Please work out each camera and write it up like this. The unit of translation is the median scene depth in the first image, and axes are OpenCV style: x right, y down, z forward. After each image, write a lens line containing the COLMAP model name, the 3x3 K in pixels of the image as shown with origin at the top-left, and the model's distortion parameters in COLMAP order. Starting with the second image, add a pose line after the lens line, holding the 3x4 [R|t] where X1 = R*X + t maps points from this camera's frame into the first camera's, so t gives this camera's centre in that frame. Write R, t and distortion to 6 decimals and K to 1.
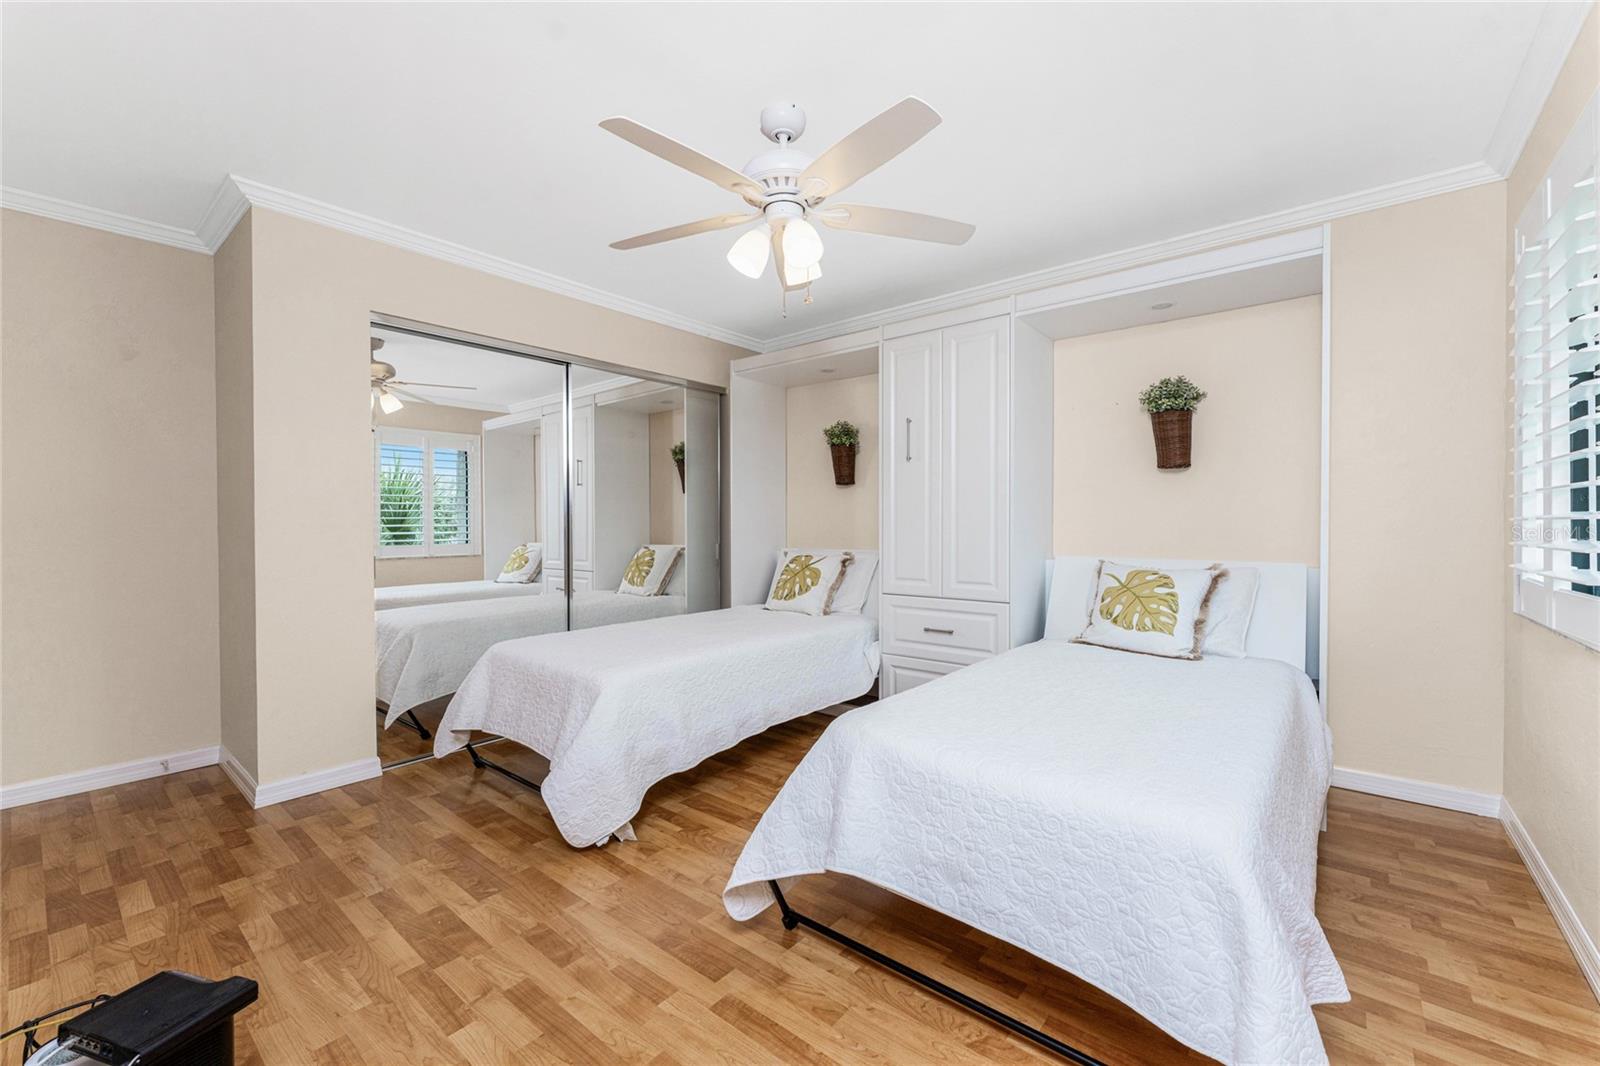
lens RADIAL K [[640.8, 0, 806.3], [0, 640.8, 543.4], [0, 0, 1]] dist [0.003488, -0.001148]
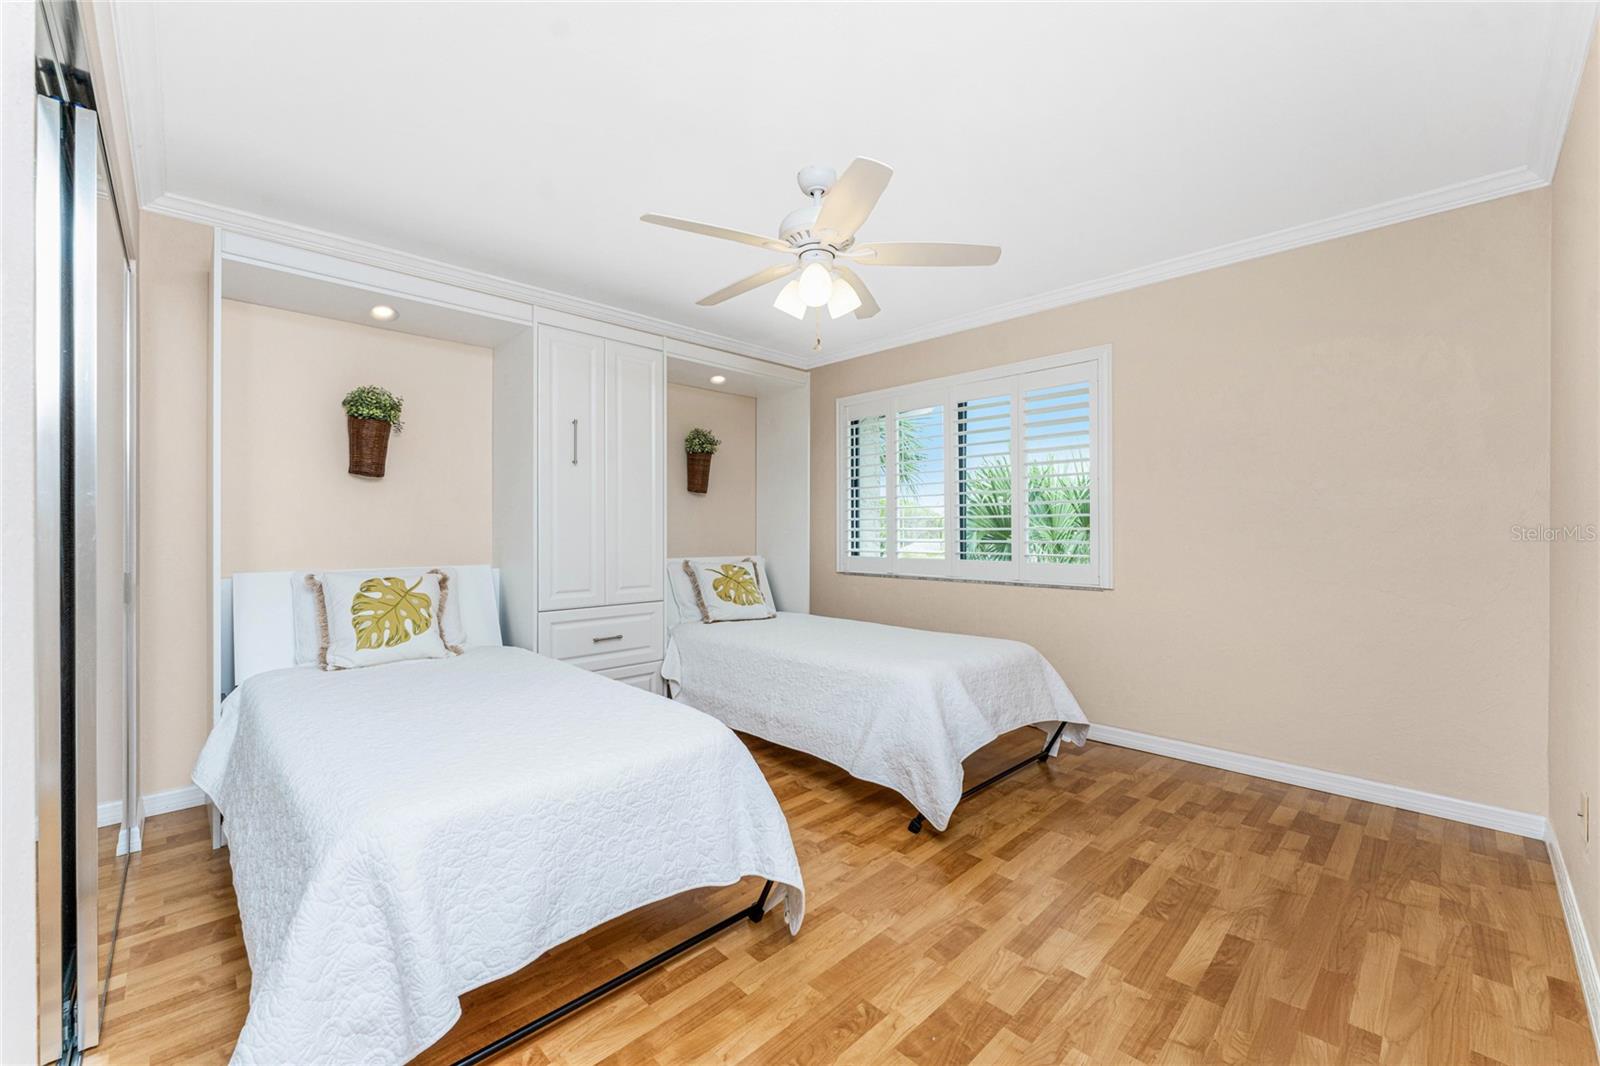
lens RADIAL K [[640.8, 0, 804.0], [0, 640.8, 531.8], [0, 0, 1]] dist [0.003488, -0.001148]
pose [[0.112687, 0.005048, 0.993618, -1.254194], [0.031760, 0.999458, -0.008679, -0.019776], [-0.993123, 0.032535, 0.112466, 0.963196]]
